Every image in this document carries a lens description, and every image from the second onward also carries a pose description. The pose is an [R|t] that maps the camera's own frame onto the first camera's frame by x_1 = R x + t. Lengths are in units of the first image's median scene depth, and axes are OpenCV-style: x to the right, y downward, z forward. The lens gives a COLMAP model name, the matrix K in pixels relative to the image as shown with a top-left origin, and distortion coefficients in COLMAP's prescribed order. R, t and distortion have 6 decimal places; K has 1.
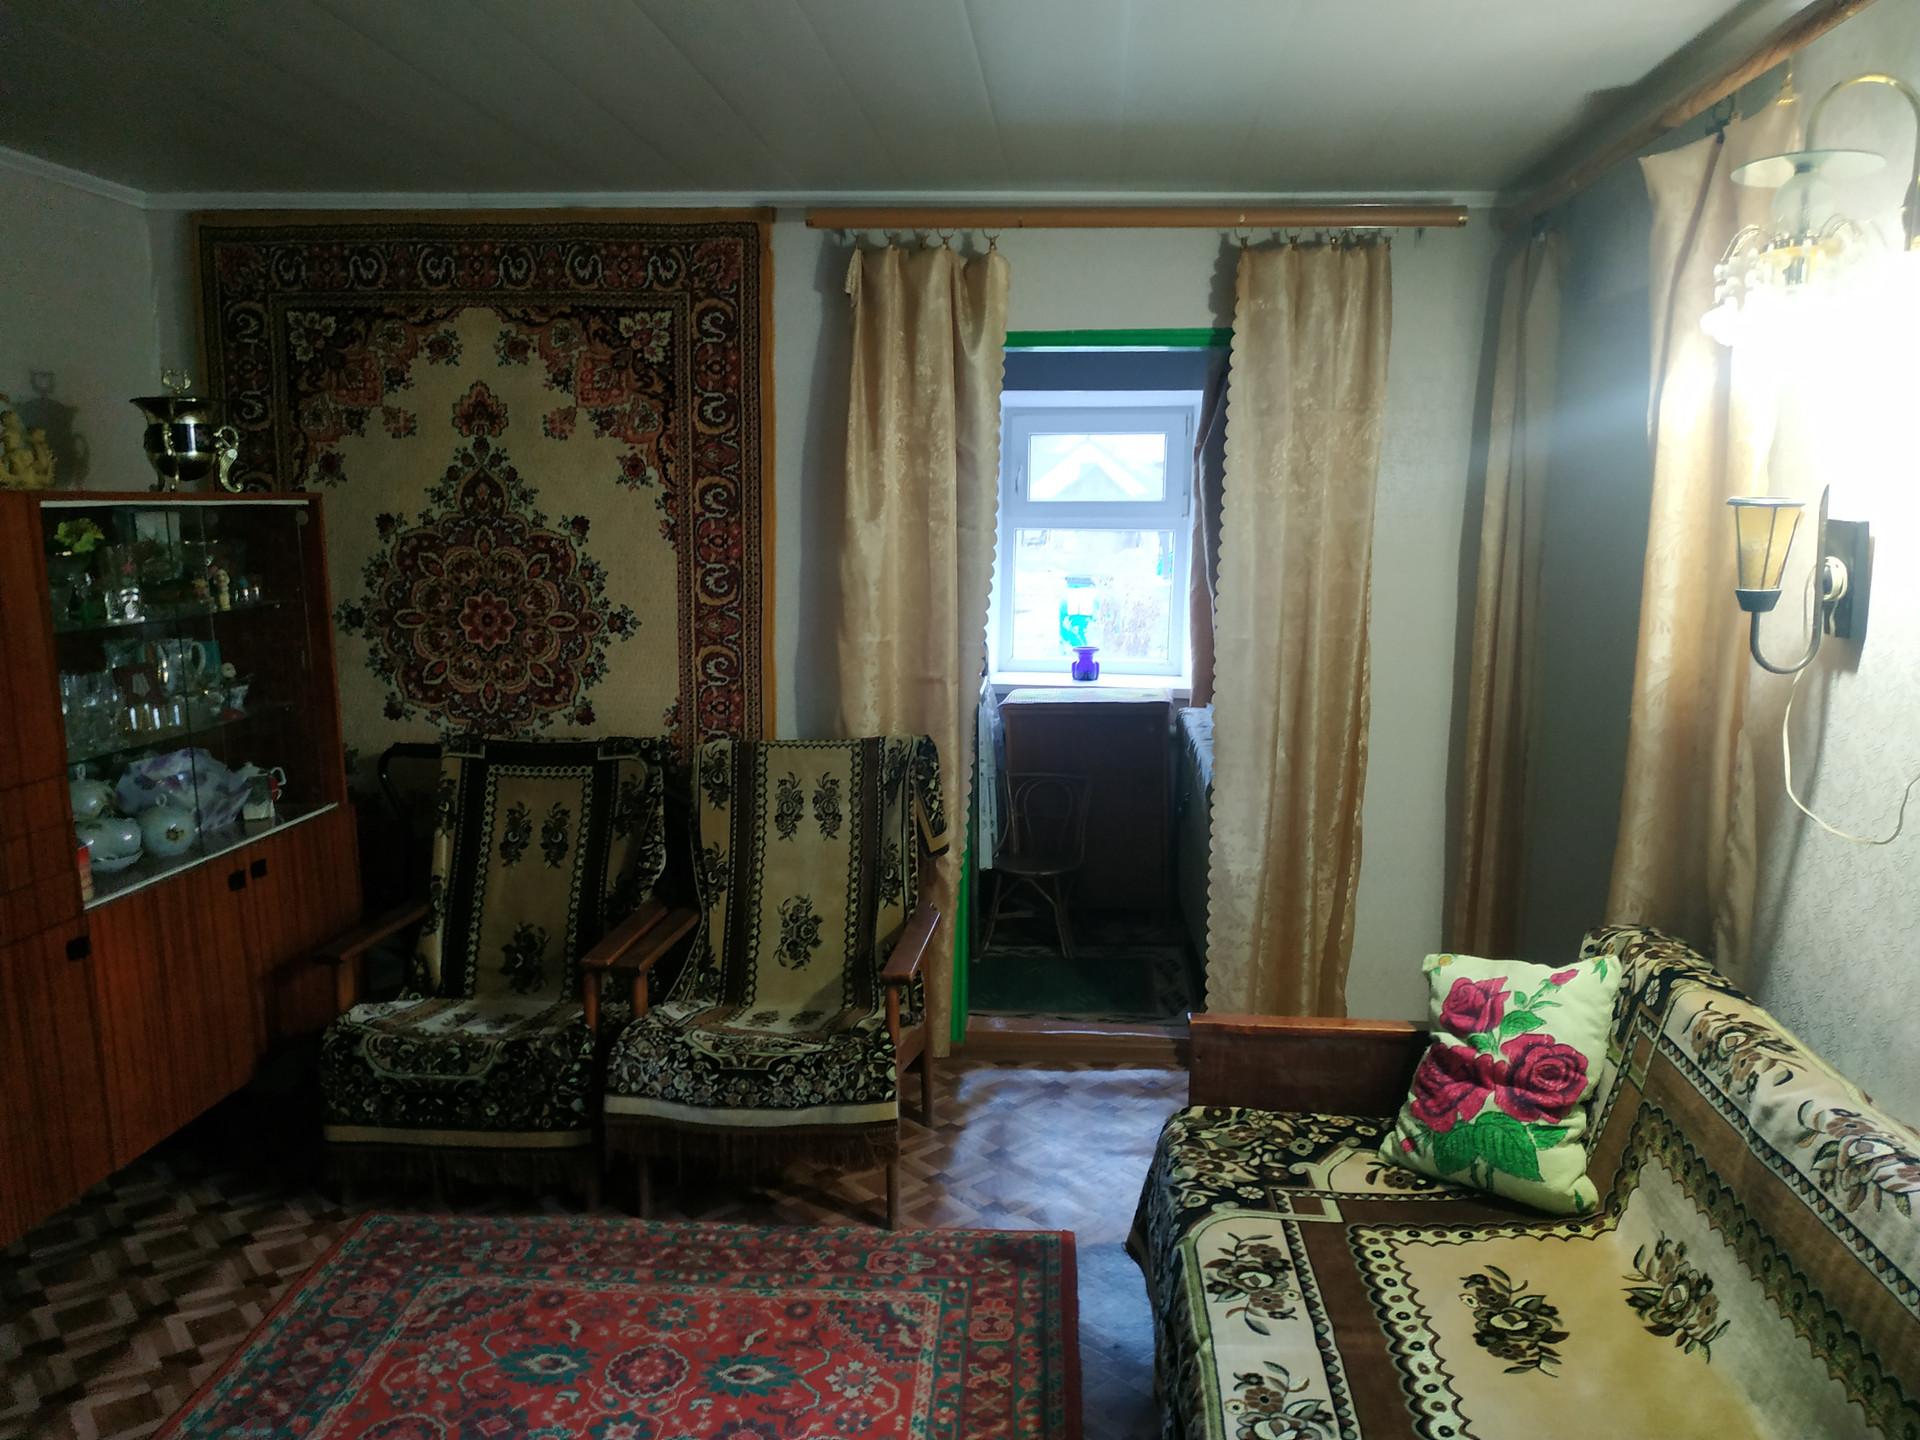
lens RADIAL K [[1439.7, 0, 946.7], [0, 1439.7, 726.6], [0, 0, 1]] dist [0.057010, -0.004453]
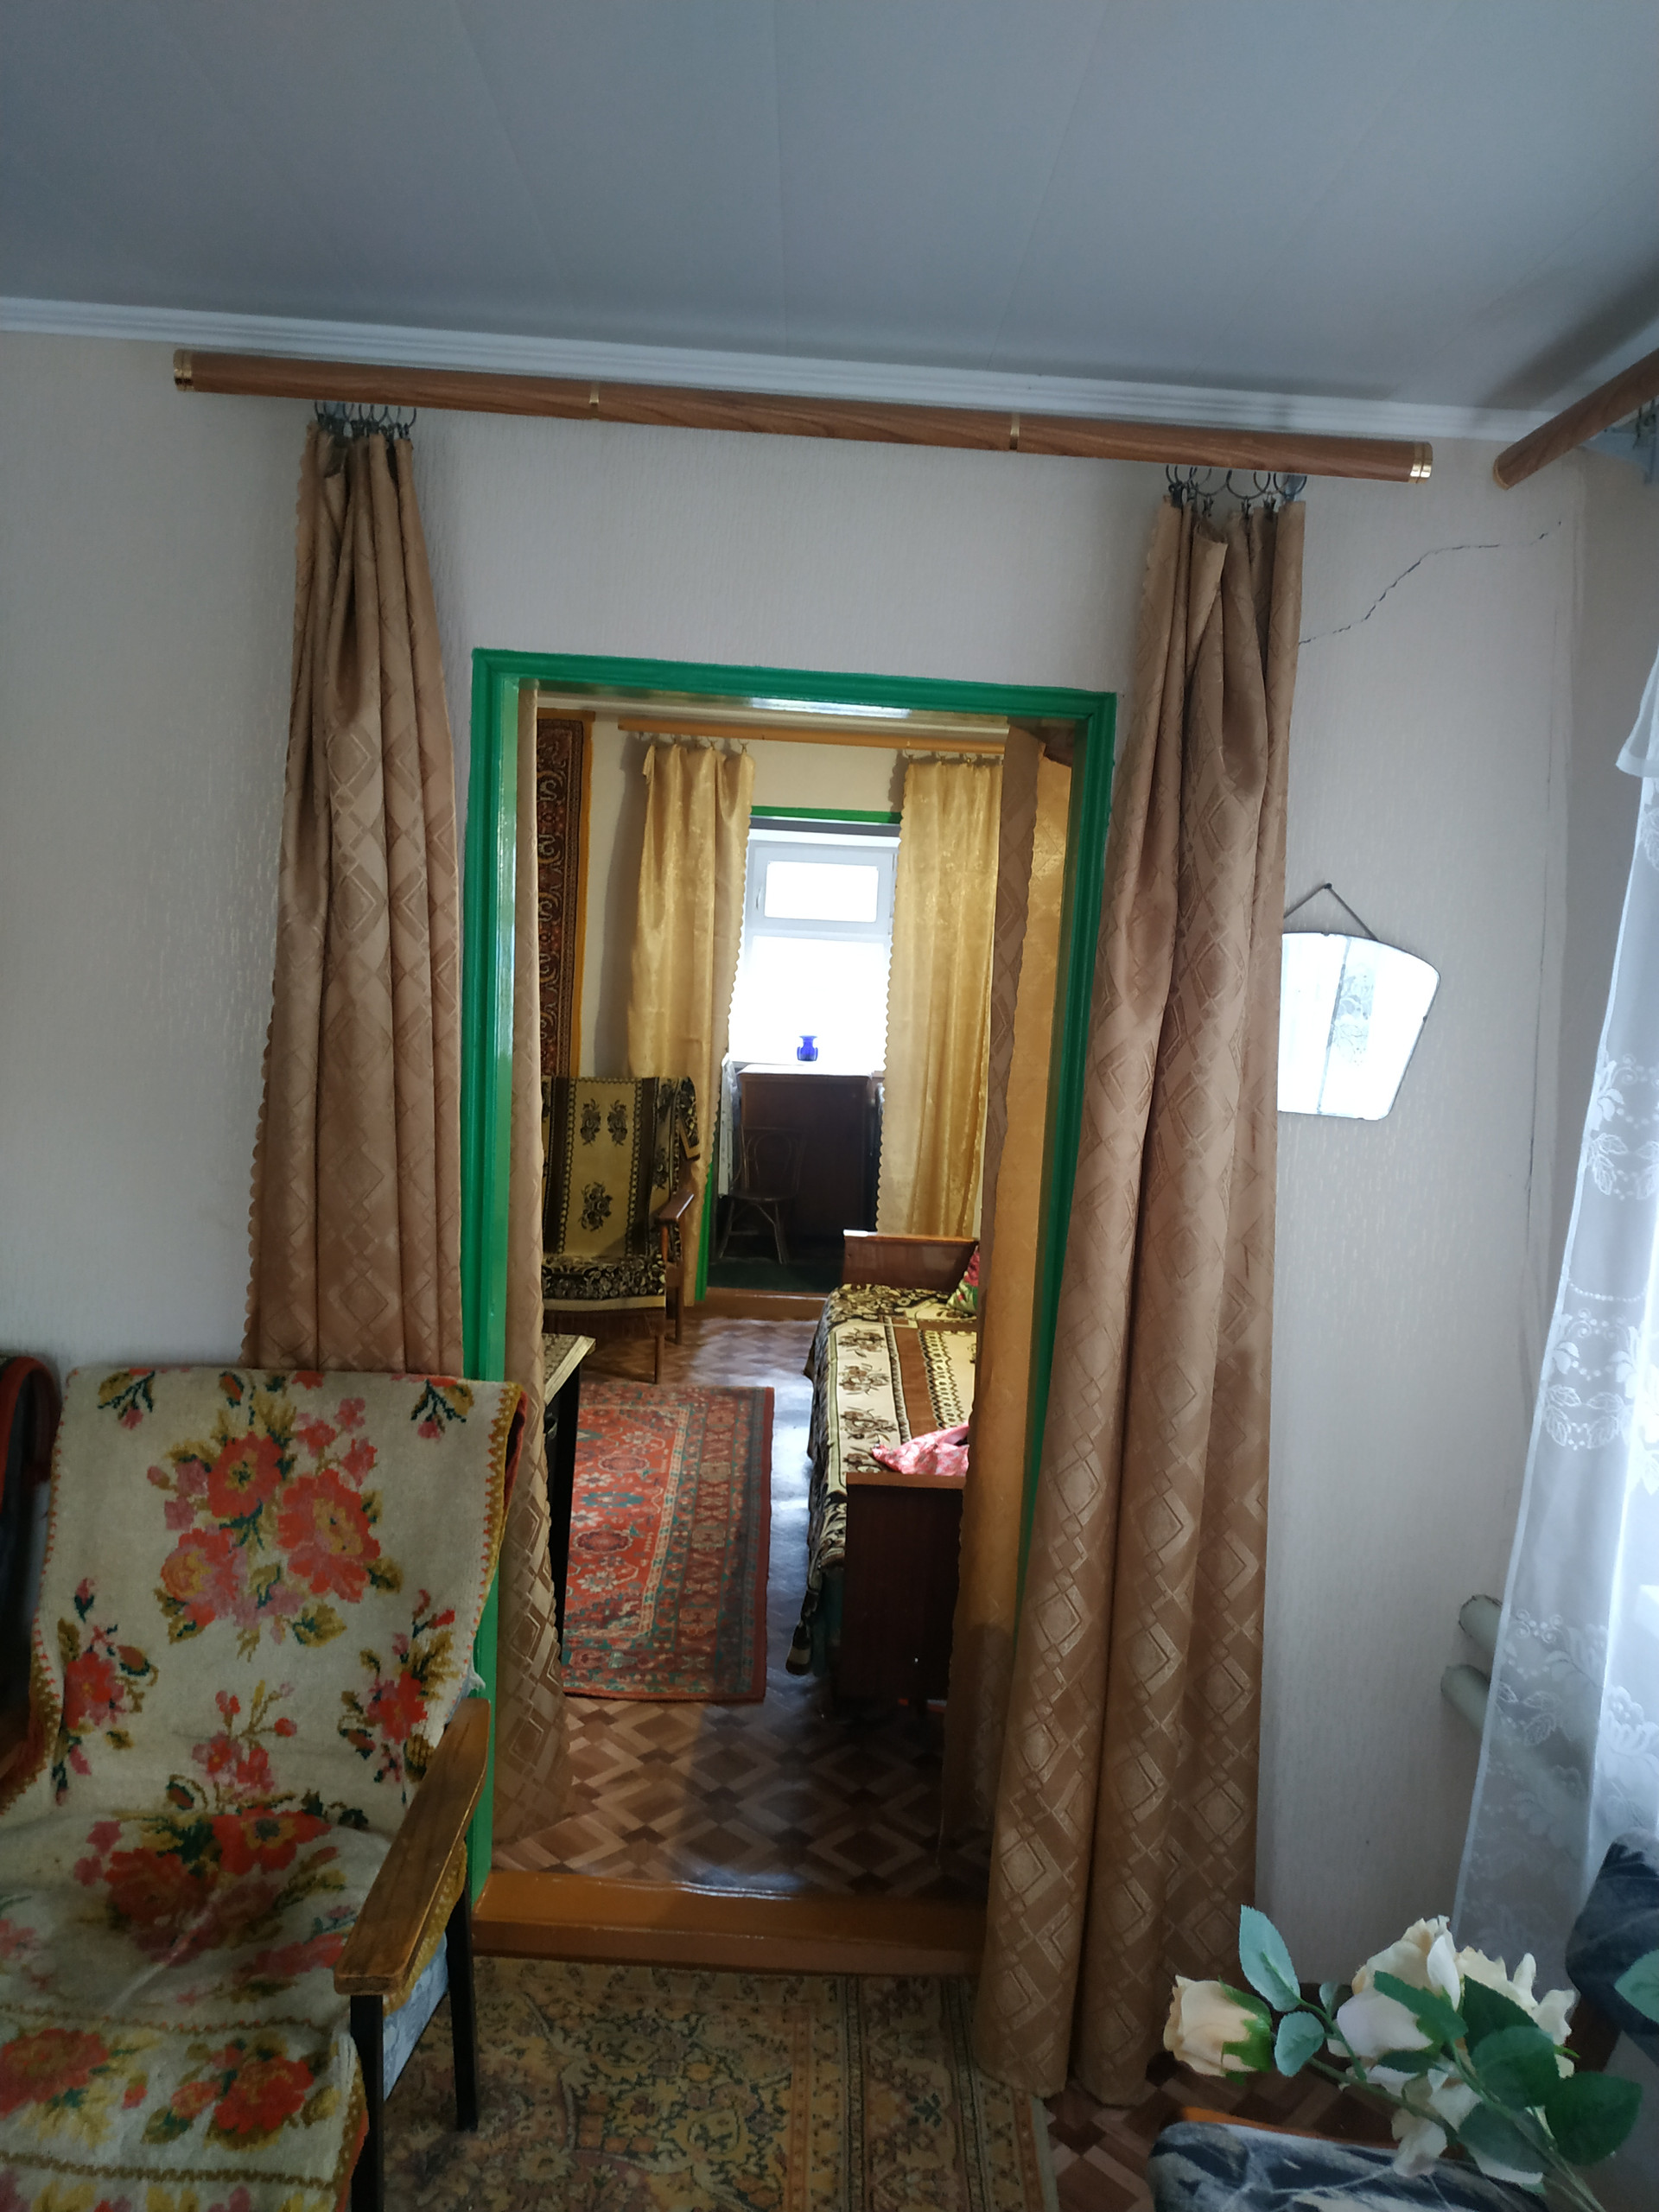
lens RADIAL K [[1658.6, 0, 841.9], [0, 1658.6, 1110.7], [0, 0, 1]] dist [0.057010, -0.004453]
pose [[0.994282, 0.036351, 0.100406, -0.026193], [-0.033174, 0.998900, -0.033136, 0.090566], [-0.101500, 0.029615, 0.994395, -0.686332]]
